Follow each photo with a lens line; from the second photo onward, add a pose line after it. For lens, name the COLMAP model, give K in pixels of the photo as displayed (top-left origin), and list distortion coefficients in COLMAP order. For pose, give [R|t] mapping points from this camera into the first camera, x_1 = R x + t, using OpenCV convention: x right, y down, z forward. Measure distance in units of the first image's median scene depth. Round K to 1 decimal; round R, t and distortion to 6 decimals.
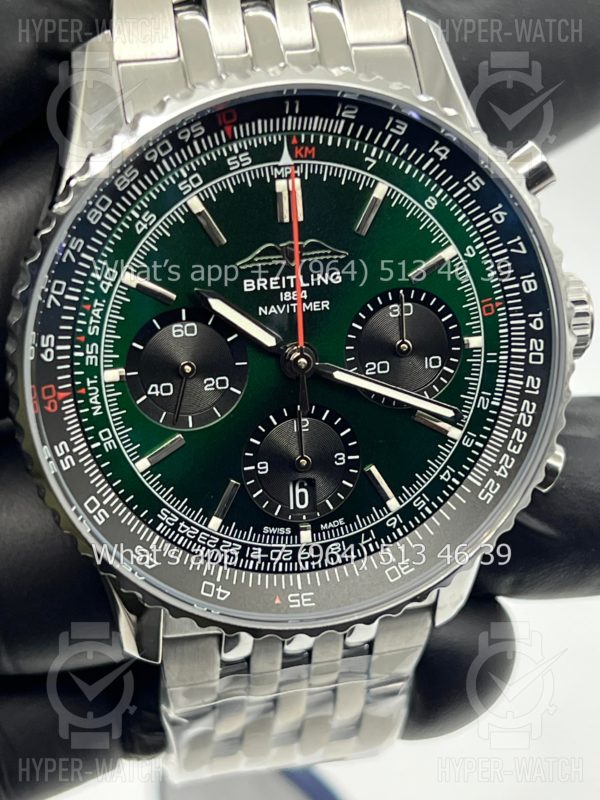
lens RADIAL K [[1938.2, 0, 297.5], [0, 1938.2, 400.7], [0, 0, 1]] dist [0.241139, 0.000000]
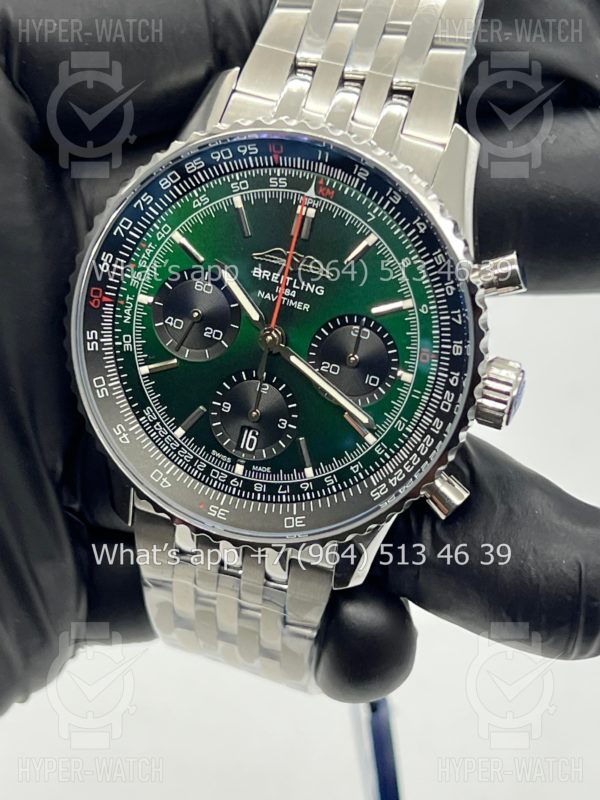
lens RADIAL K [[1938.2, 0, 295.1], [0, 1938.2, 397.4], [0, 0, 1]] dist [0.241139, 0.000000]
pose [[0.849297, 0.350366, -0.394891, 0.550943], [-0.380249, 0.924880, 0.002790, 0.006770], [0.366205, 0.147788, 0.918724, -0.209536]]
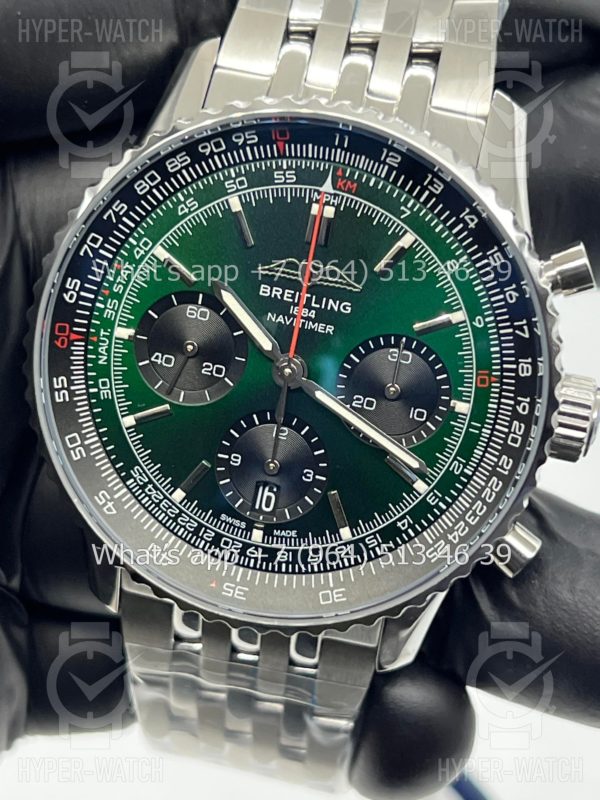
lens RADIAL K [[1938.2, 0, 293.4], [0, 1938.2, 396.4], [0, 0, 1]] dist [0.241139, 0.000000]
pose [[0.906828, 0.287378, -0.308347, 0.334366], [-0.309848, 0.950446, -0.025431, 0.018775], [0.285758, 0.118602, 0.950934, -0.014054]]
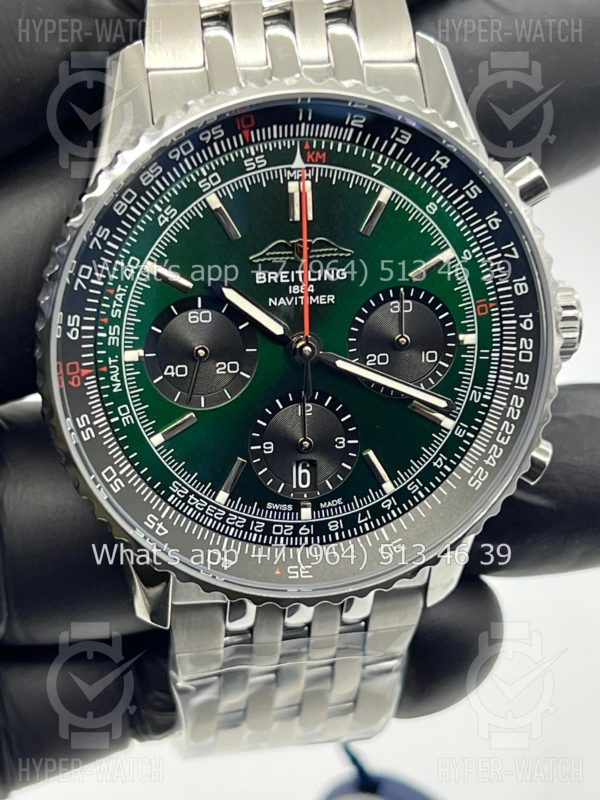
lens RADIAL K [[1938.2, 0, 298.7], [0, 1938.2, 412.2], [0, 0, 1]] dist [0.241139, 0.000000]
pose [[0.998932, 0.035425, -0.029651, 0.030778], [-0.036173, 0.999031, -0.025064, 0.041638], [0.028734, 0.026110, 0.999246, -0.082407]]
